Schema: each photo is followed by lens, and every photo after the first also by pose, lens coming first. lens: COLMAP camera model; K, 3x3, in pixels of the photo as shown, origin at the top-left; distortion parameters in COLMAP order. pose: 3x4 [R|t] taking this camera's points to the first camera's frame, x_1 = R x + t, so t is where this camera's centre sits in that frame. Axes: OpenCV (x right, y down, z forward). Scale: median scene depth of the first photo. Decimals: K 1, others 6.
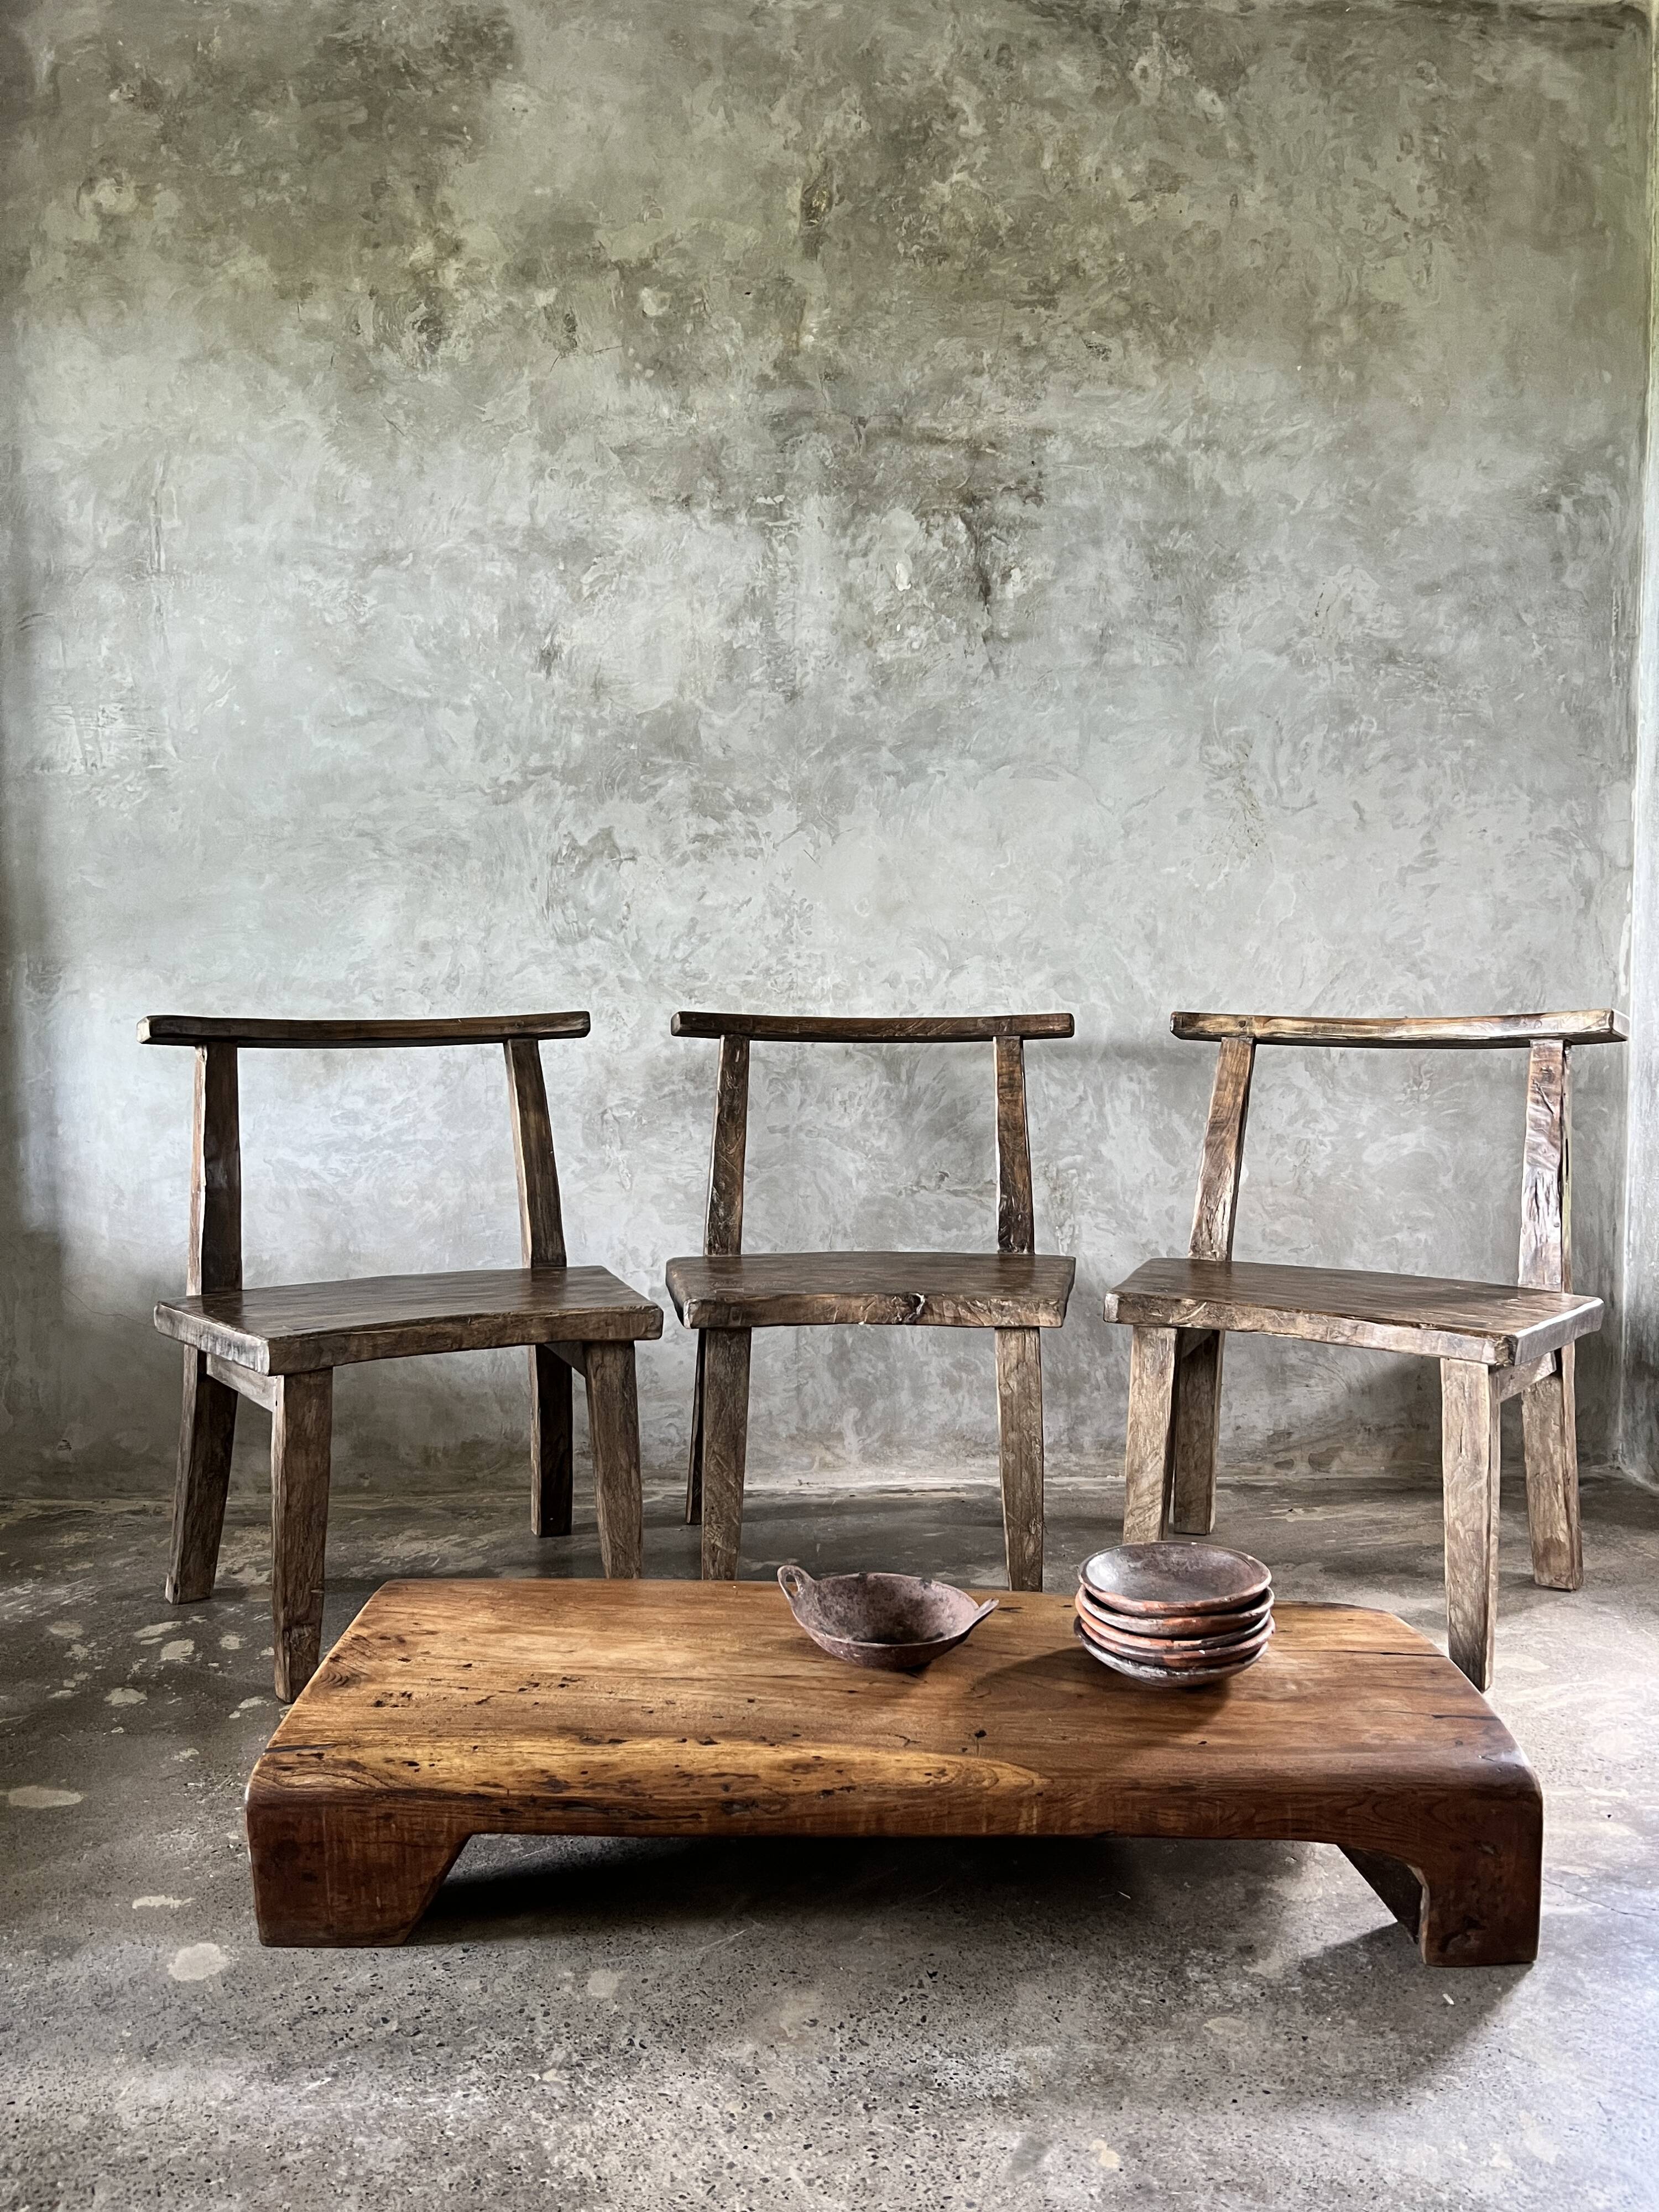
lens RADIAL K [[1687.5, 0, 834.5], [0, 1687.5, 1128.2], [0, 0, 1]] dist [0.034015, -0.042753]
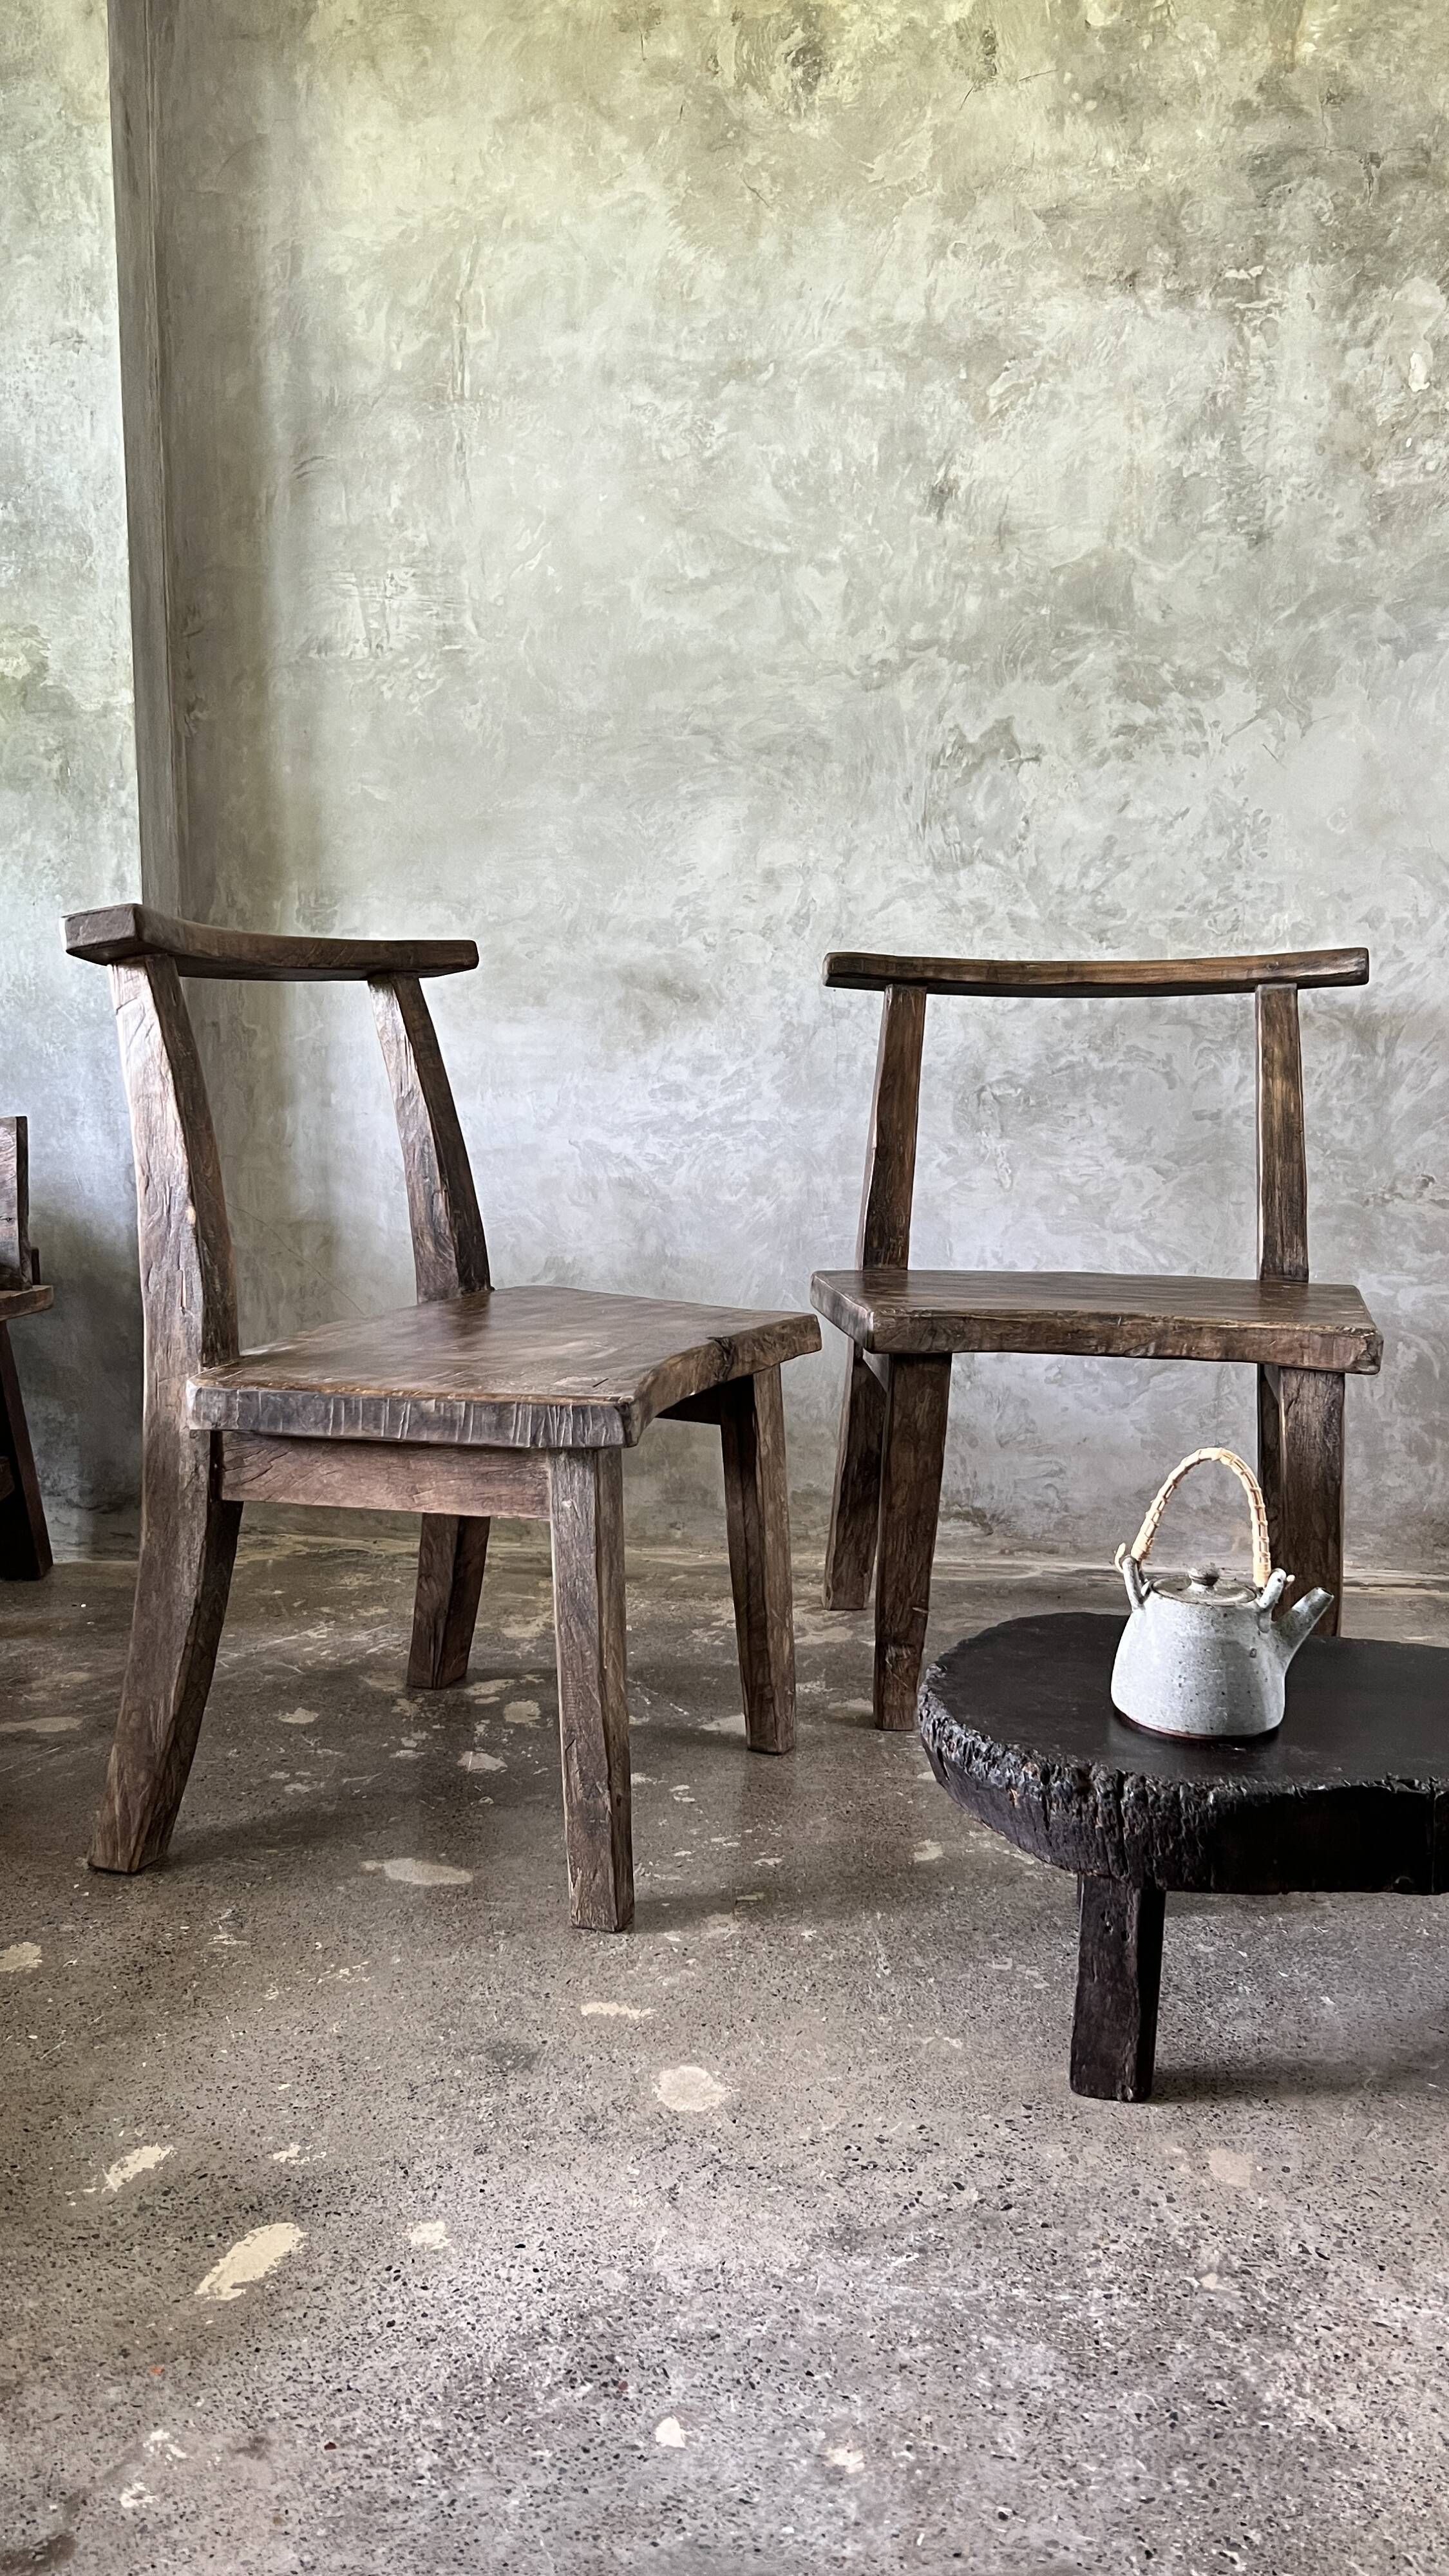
lens RADIAL K [[1968.1, 0, 697.1], [0, 1968.1, 1313.5], [0, 0, 1]] dist [0.043844, -0.056470]
pose [[0.988644, 0.032913, -0.146629, -0.133130], [-0.023357, 0.997518, 0.066427, 0.038229], [0.148452, -0.062248, 0.986959, 0.062963]]
